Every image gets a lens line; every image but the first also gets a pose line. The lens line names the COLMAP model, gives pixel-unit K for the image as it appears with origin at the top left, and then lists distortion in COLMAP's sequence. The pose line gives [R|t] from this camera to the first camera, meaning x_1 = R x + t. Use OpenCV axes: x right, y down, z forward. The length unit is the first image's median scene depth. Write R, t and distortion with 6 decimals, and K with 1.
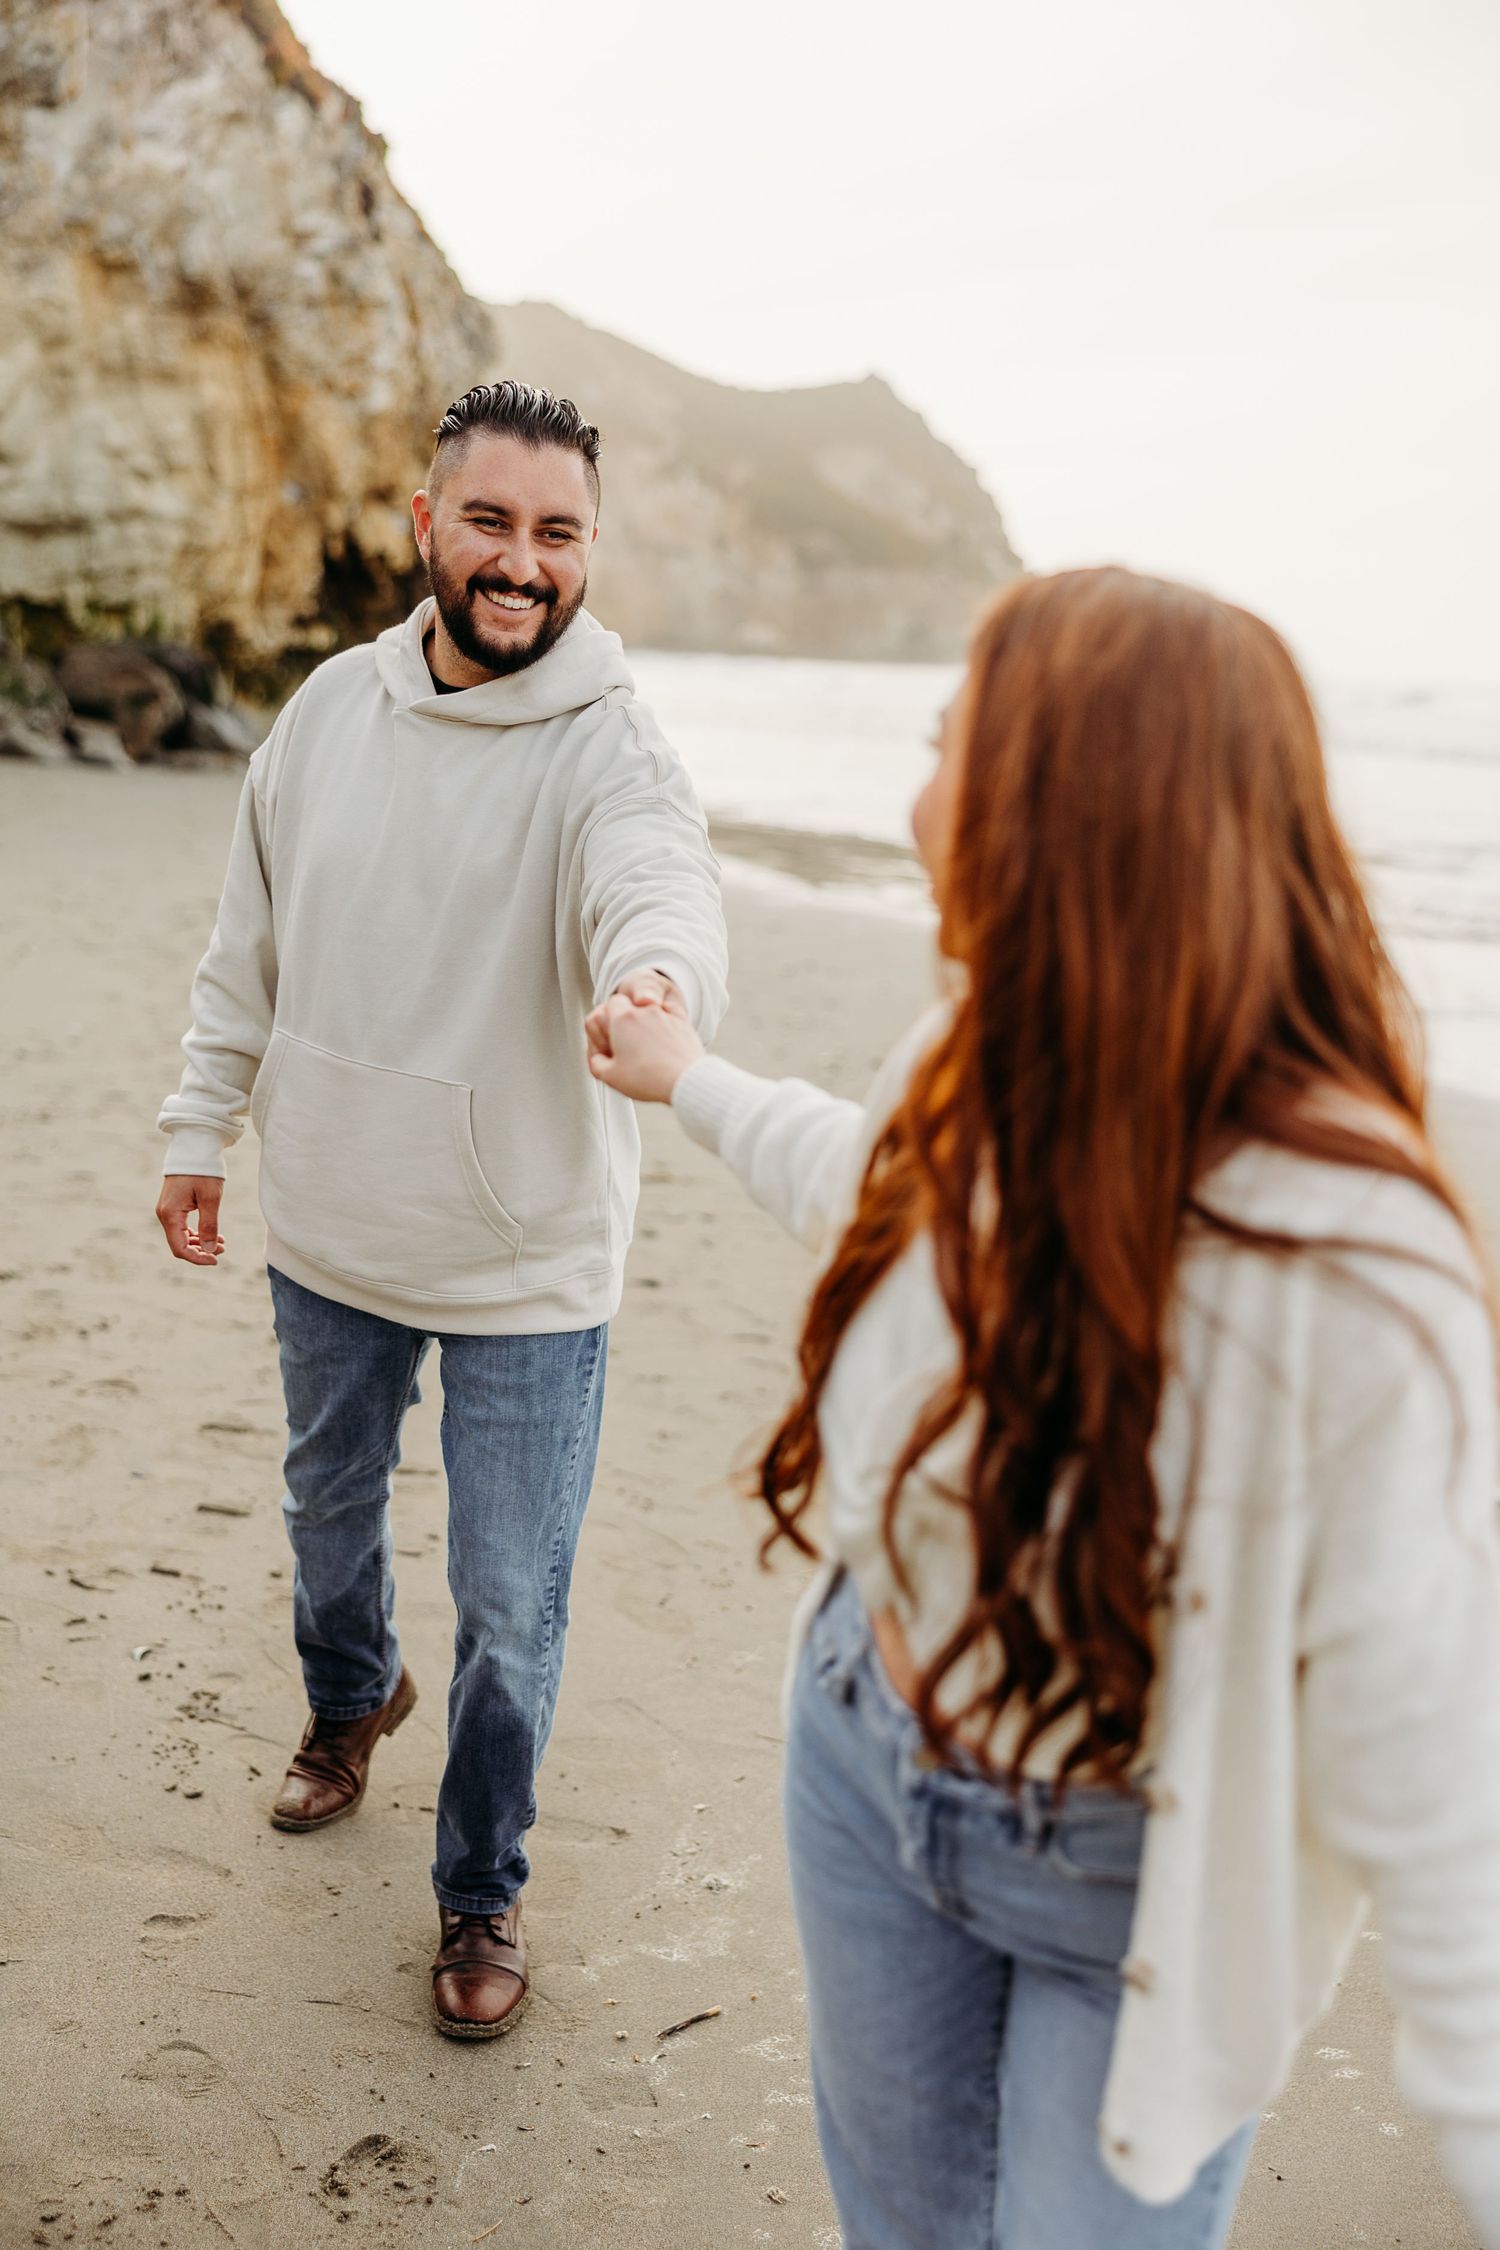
lens RADIAL K [[2636.6, 0, 756.8], [0, 2636.6, 1116.5], [0, 0, 1]] dist [0.005342, 0.000000]
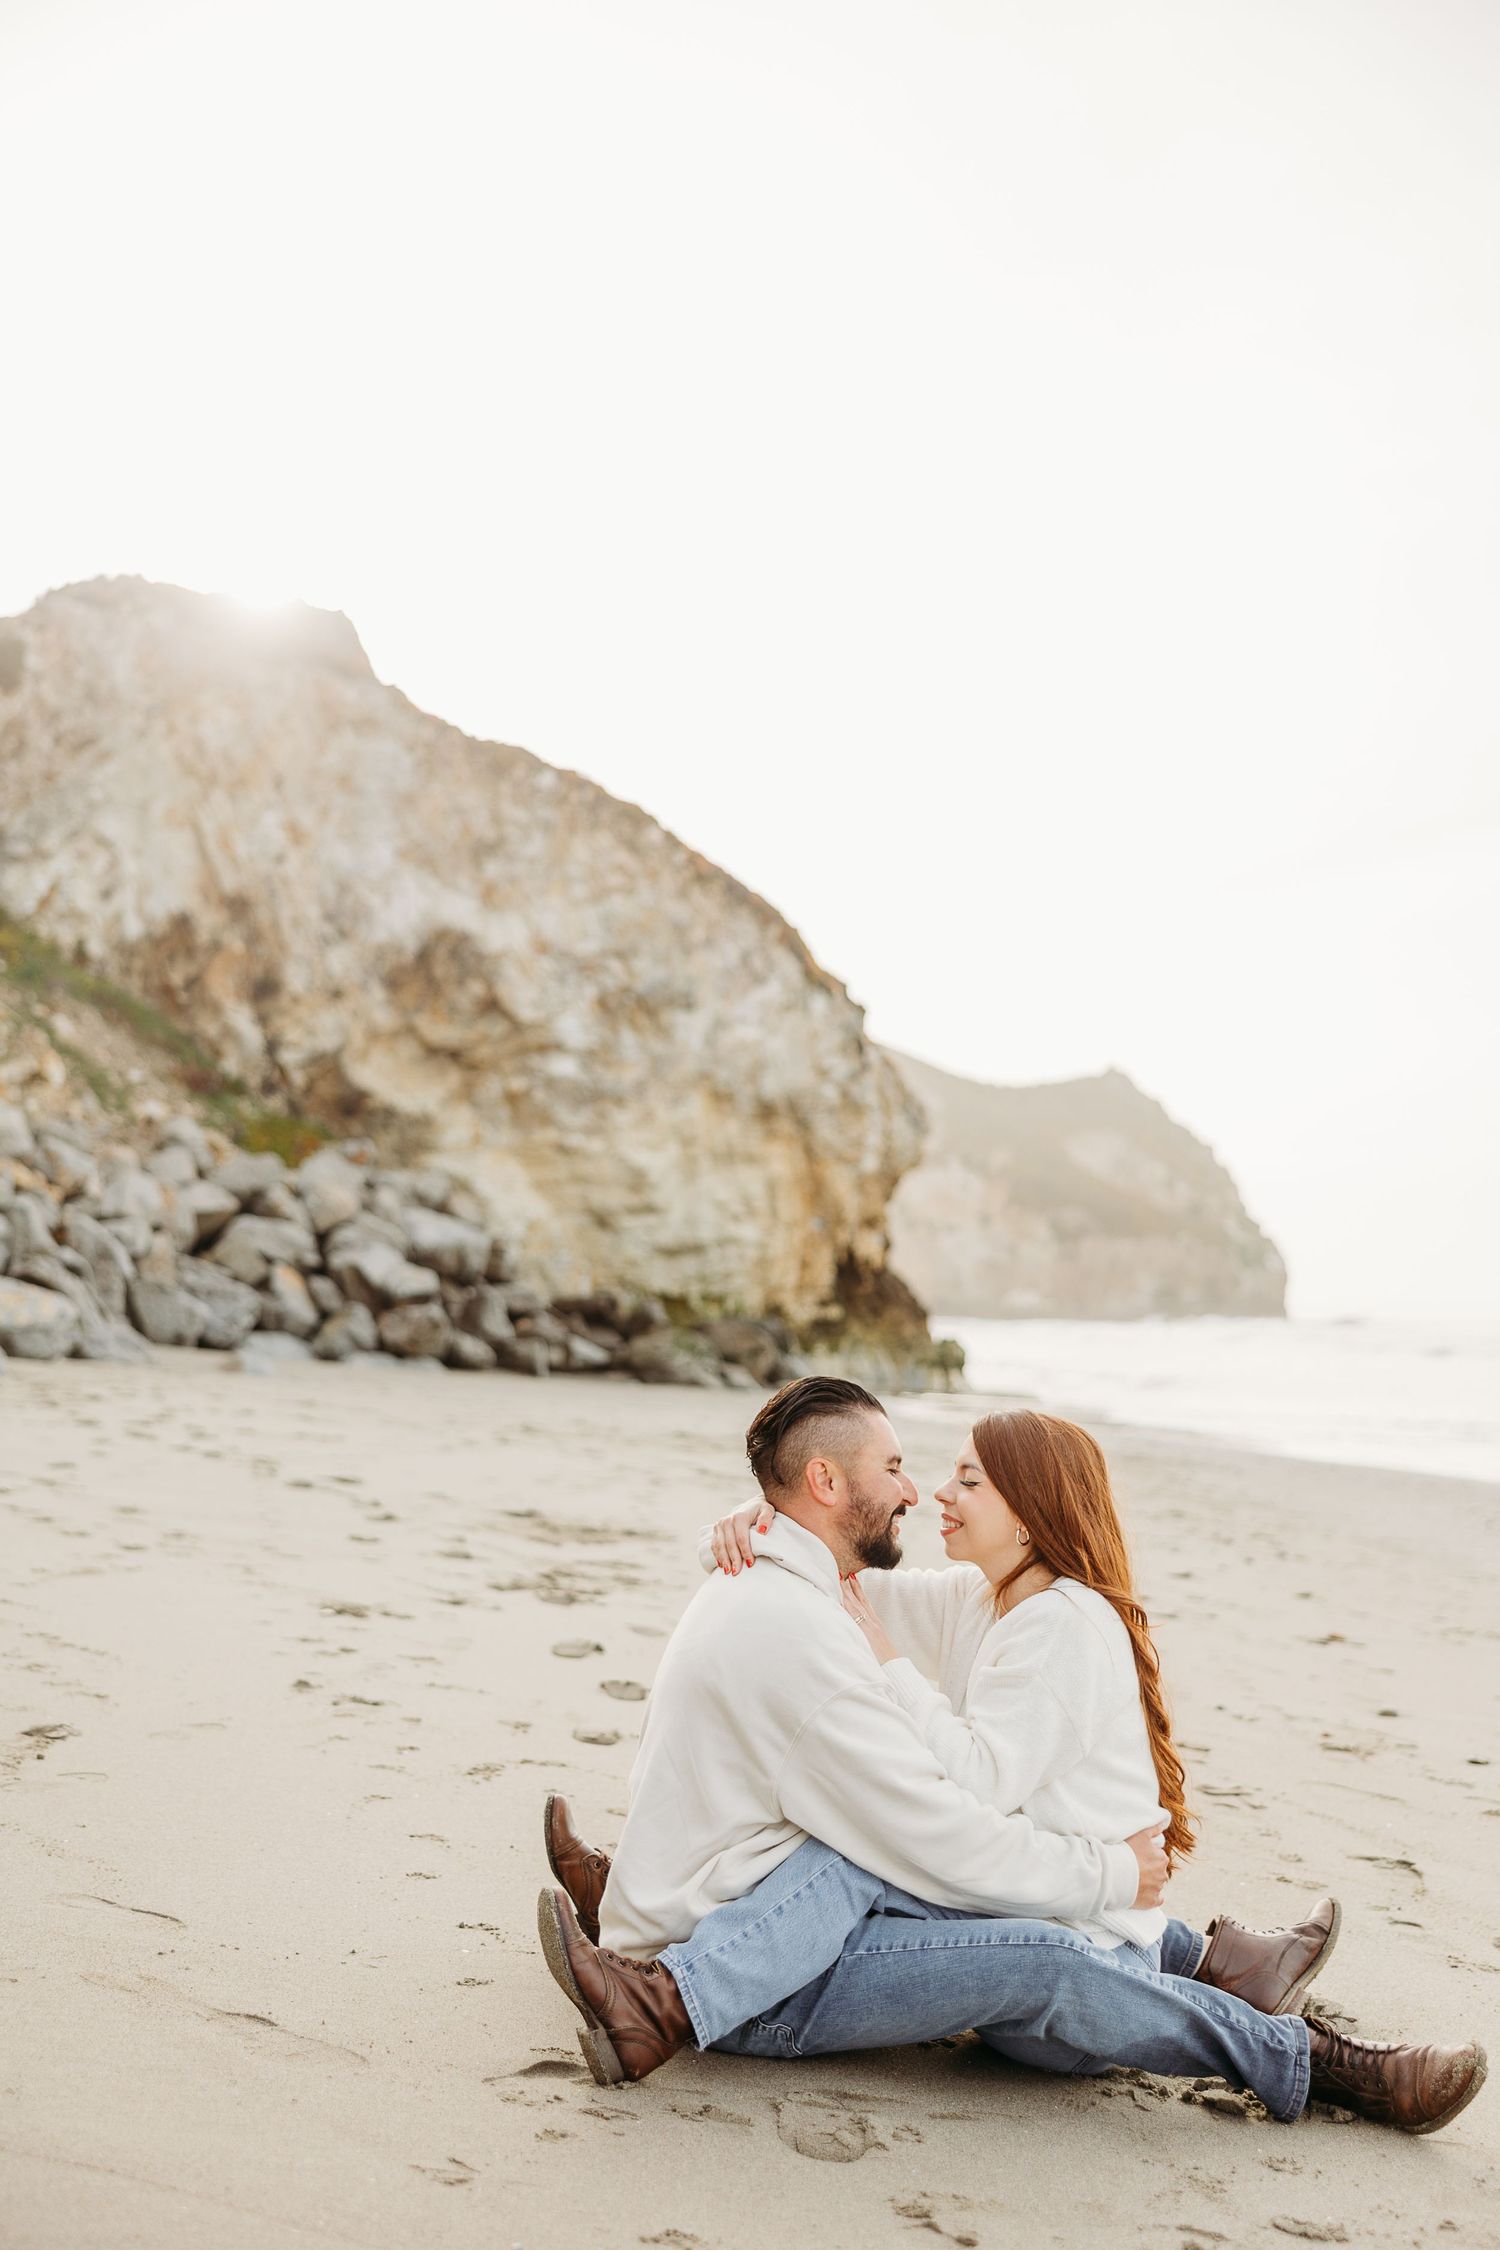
lens RADIAL K [[2385.2, 0, 738.3], [0, 2385.2, 1136.9], [0, 0, 1]] dist [-0.003966, 0.000000]
pose [[0.992818, -0.035465, -0.114256, -0.058909], [0.006108, 0.968829, -0.247657, 0.074021], [0.119478, 0.245180, 0.962087, -0.430466]]
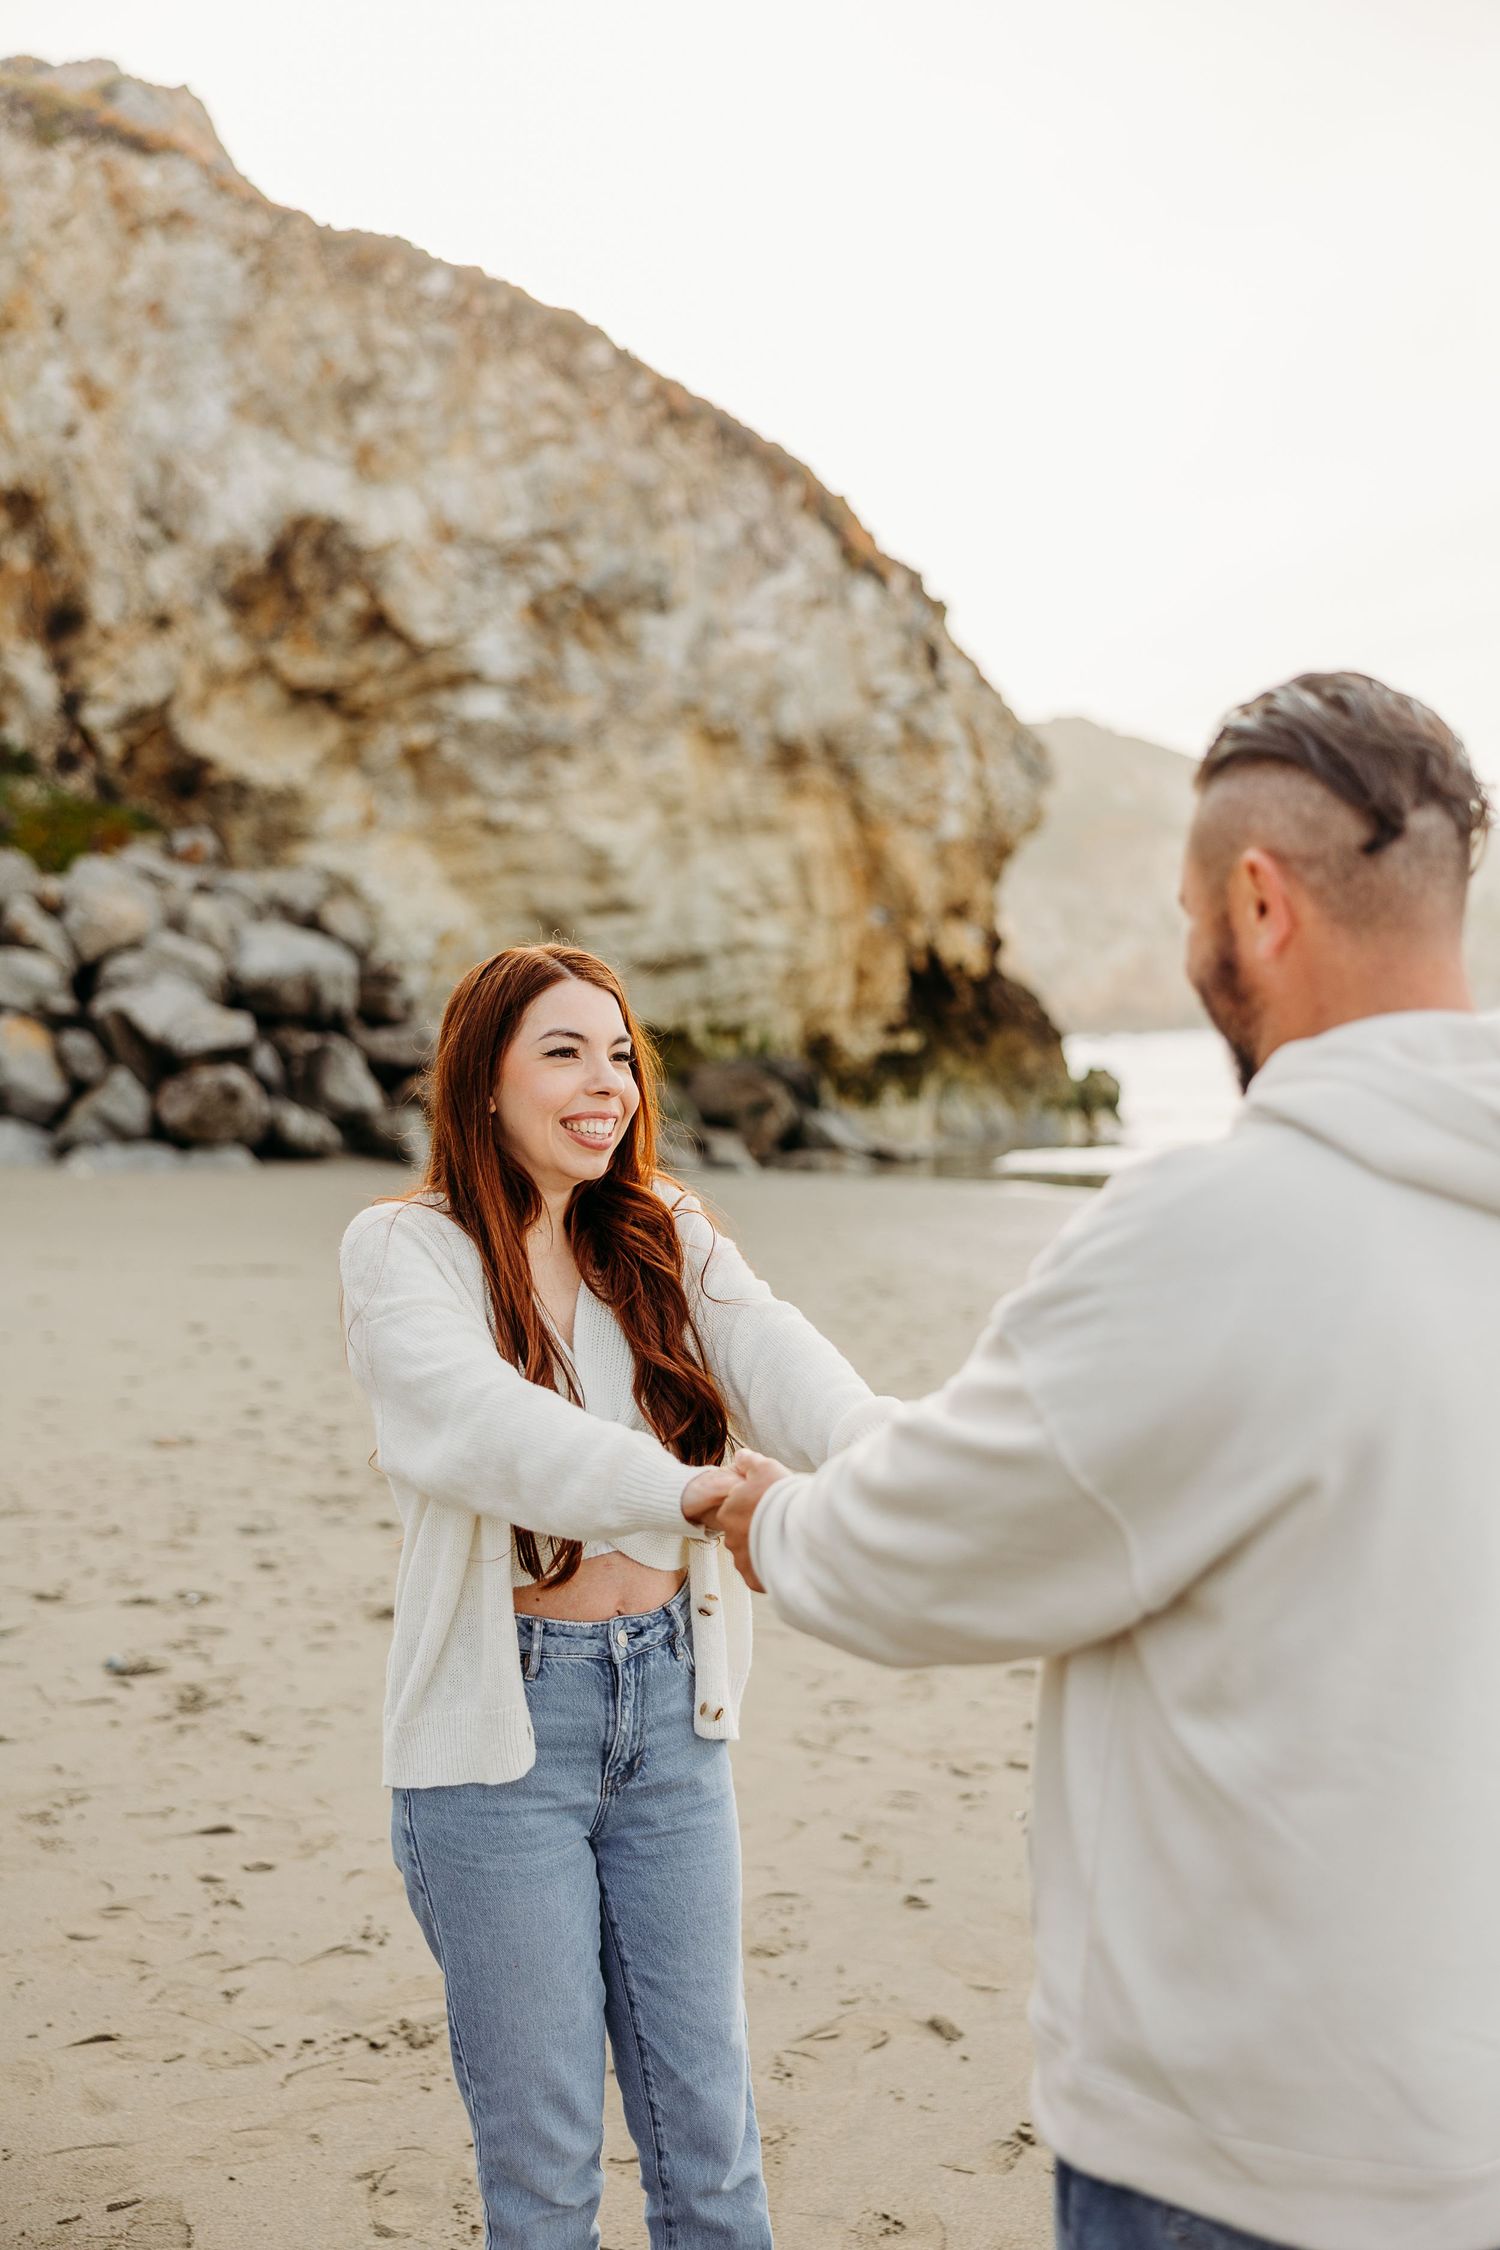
lens RADIAL K [[2521.3, 0, 742.7], [0, 2521.3, 1126.9], [0, 0, 1]] dist [0.006842, 0.000000]
pose [[0.973885, -0.067342, -0.216825, -0.006741], [0.036461, 0.988993, -0.143398, 0.003307], [0.224095, 0.131748, 0.965621, -0.035442]]
